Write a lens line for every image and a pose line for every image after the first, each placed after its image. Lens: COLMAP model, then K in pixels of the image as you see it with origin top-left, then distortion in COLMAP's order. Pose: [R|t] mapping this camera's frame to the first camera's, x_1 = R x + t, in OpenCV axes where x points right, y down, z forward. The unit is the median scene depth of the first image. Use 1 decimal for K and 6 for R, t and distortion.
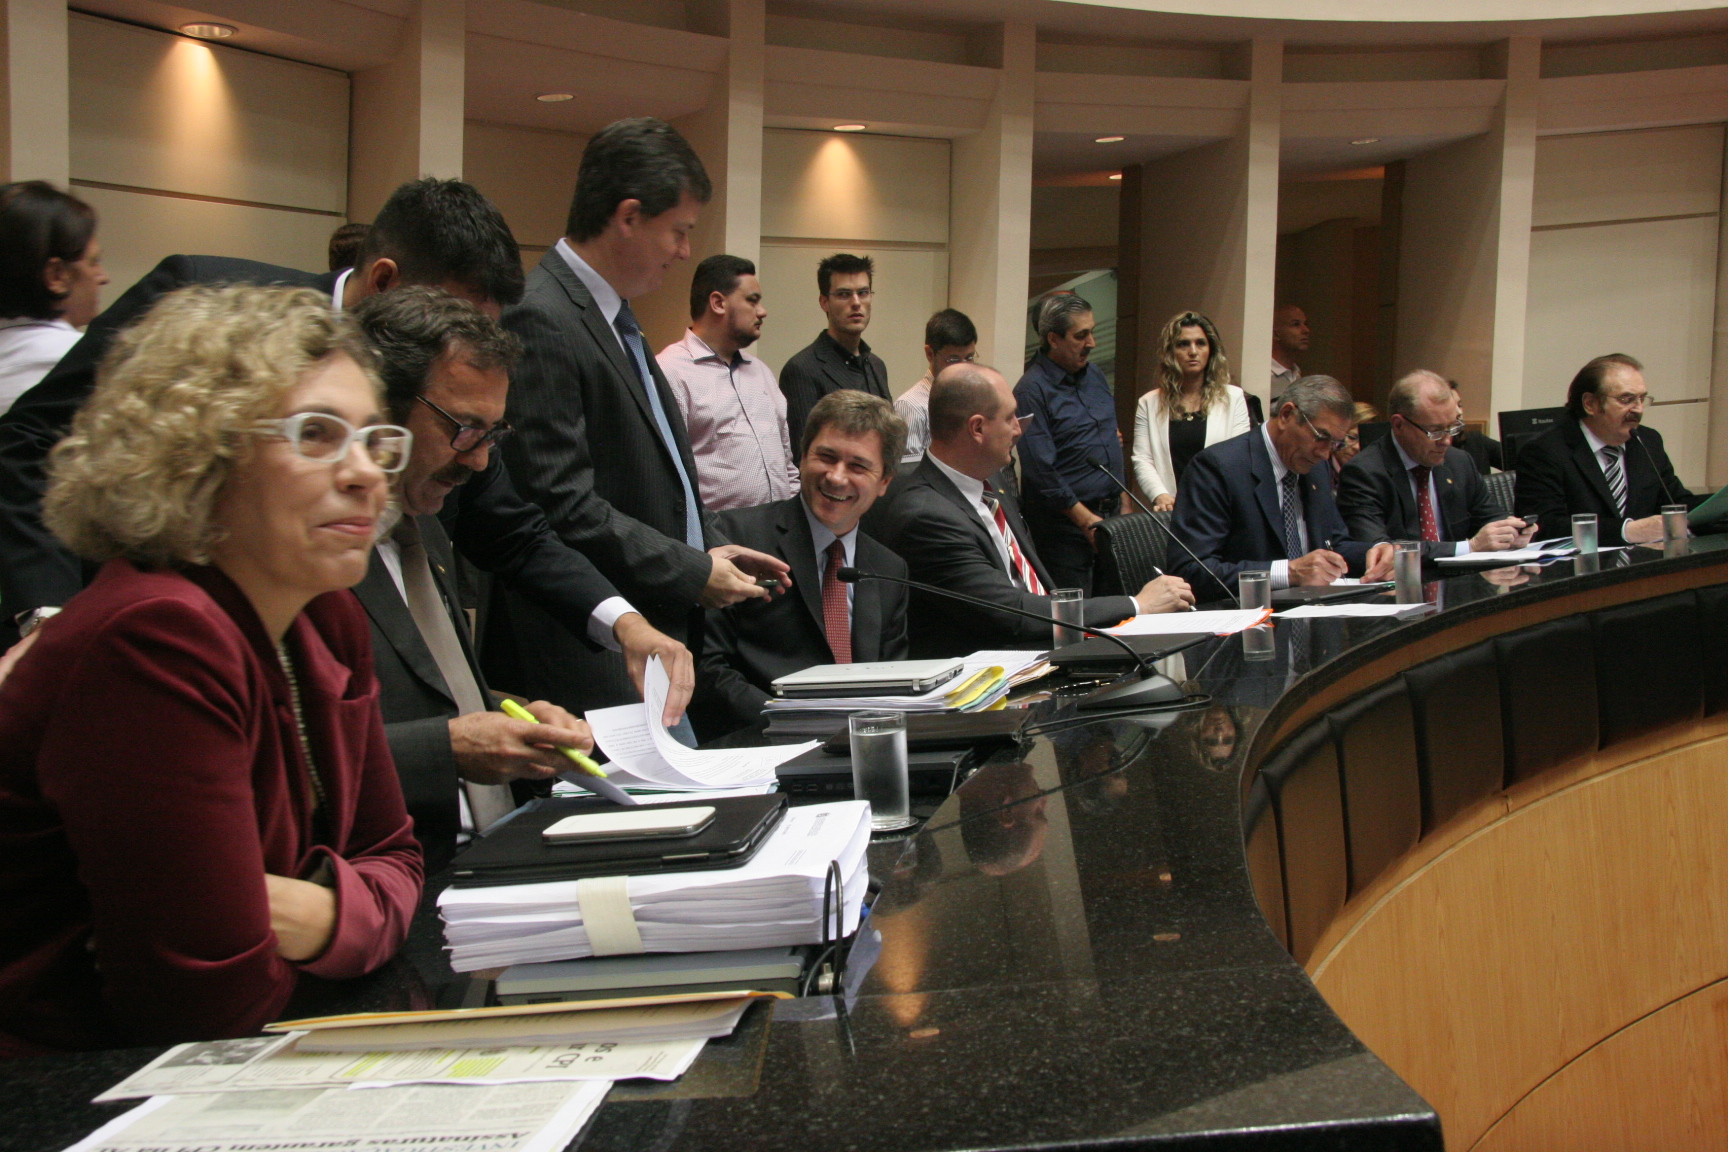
lens RADIAL K [[1939.0, 0, 861.4], [0, 1939.0, 567.1], [0, 0, 1]] dist [0.008723, 0.000000]
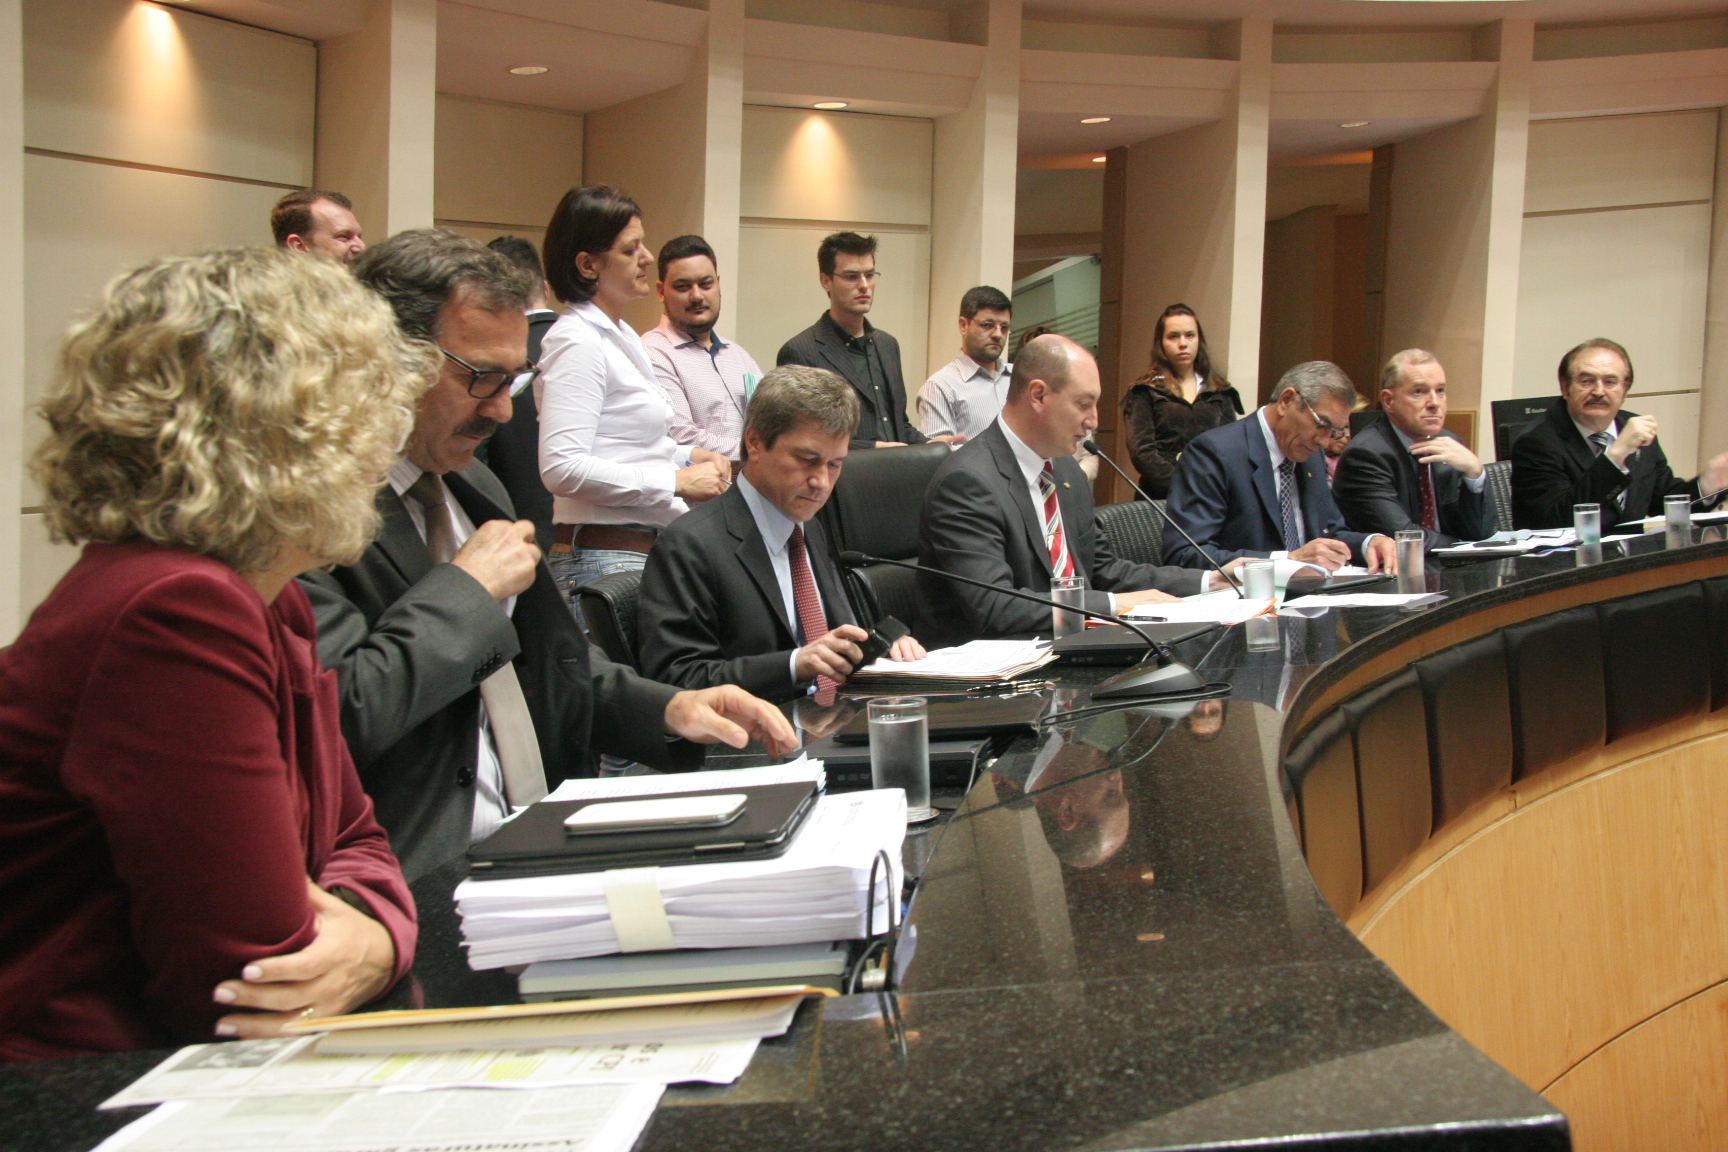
lens RADIAL K [[1975.0, 0, 866.3], [0, 1975.0, 566.7], [0, 0, 1]] dist [0.018565, 0.000000]
pose [[0.999719, 0.003140, 0.023496, -0.015574], [-0.003192, 0.999993, 0.002173, 0.003697], [-0.023489, -0.002247, 0.999722, 0.012480]]
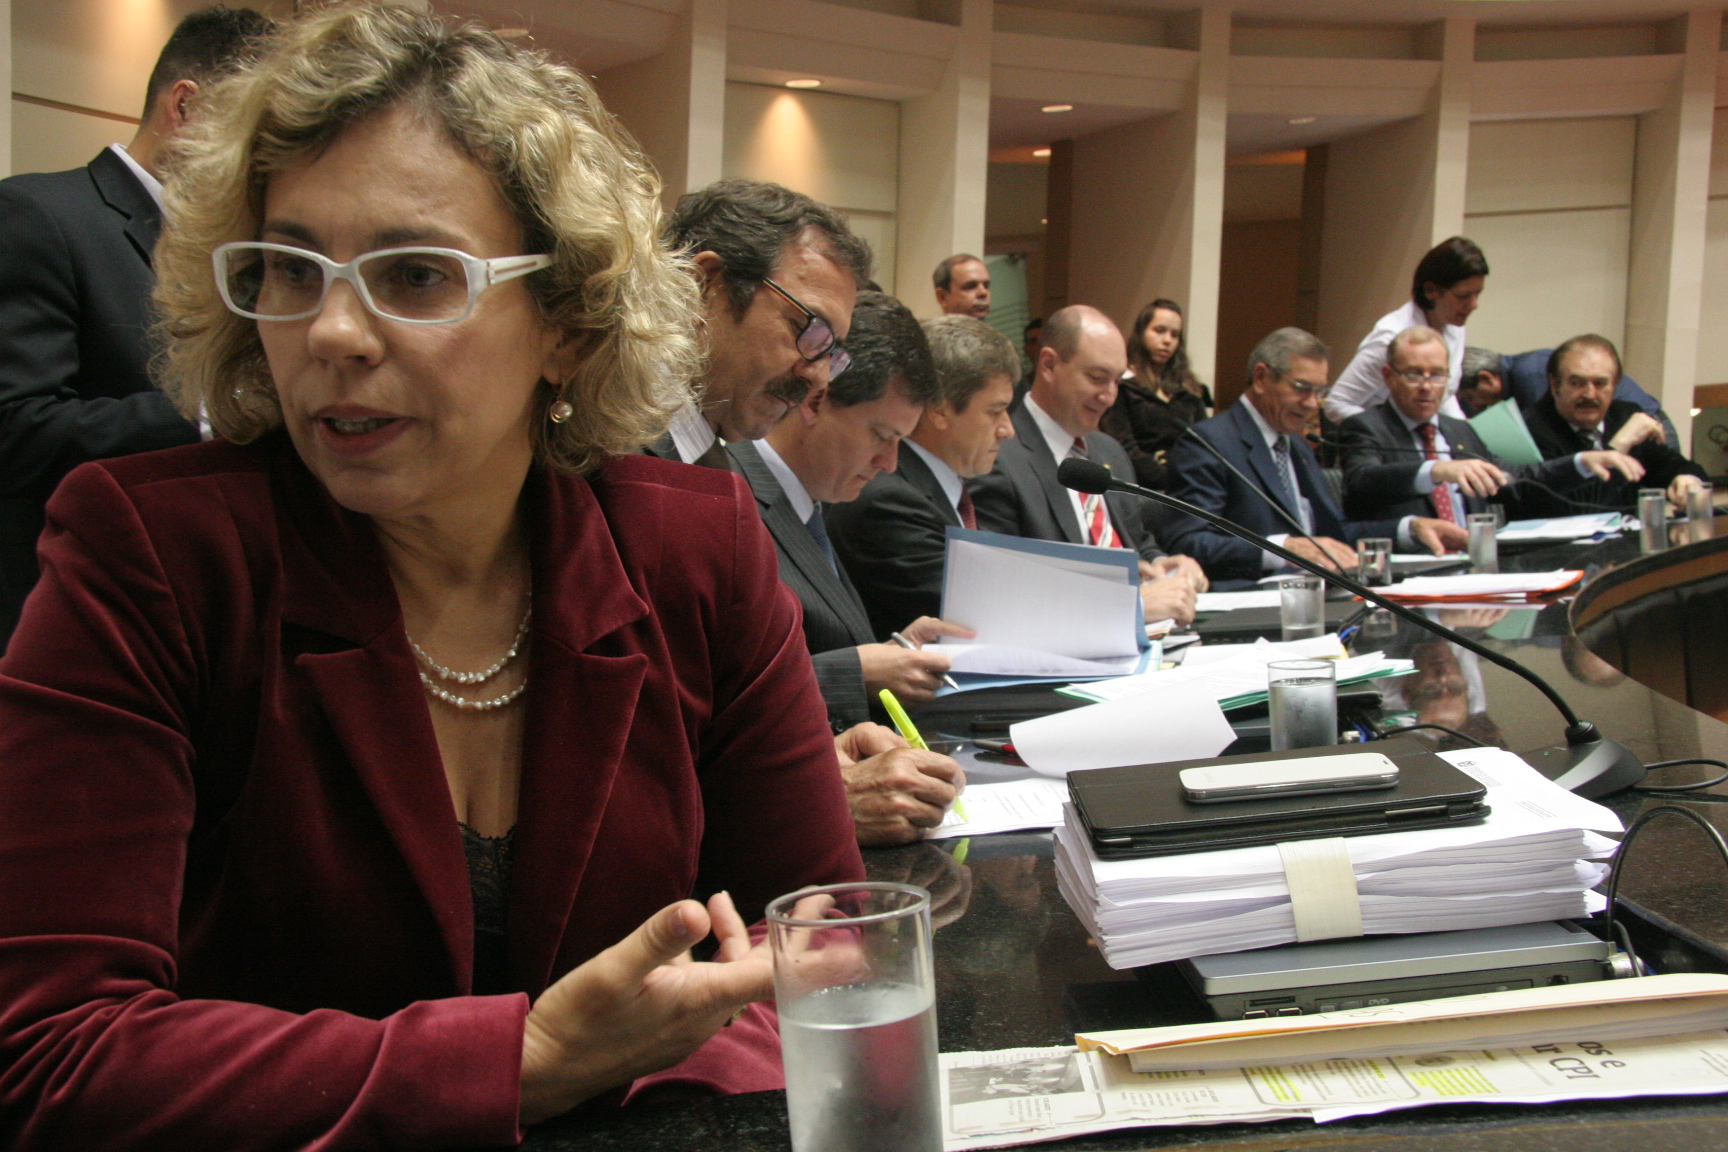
lens RADIAL K [[1975.0, 0, 821.1], [0, 1975.0, 550.6], [0, 0, 1]] dist [0.018565, 0.000000]
pose [[0.987903, -0.002719, 0.155050, -0.211500], [0.006638, 0.999671, -0.024758, 0.028416], [-0.154932, 0.025487, 0.987596, 0.110329]]
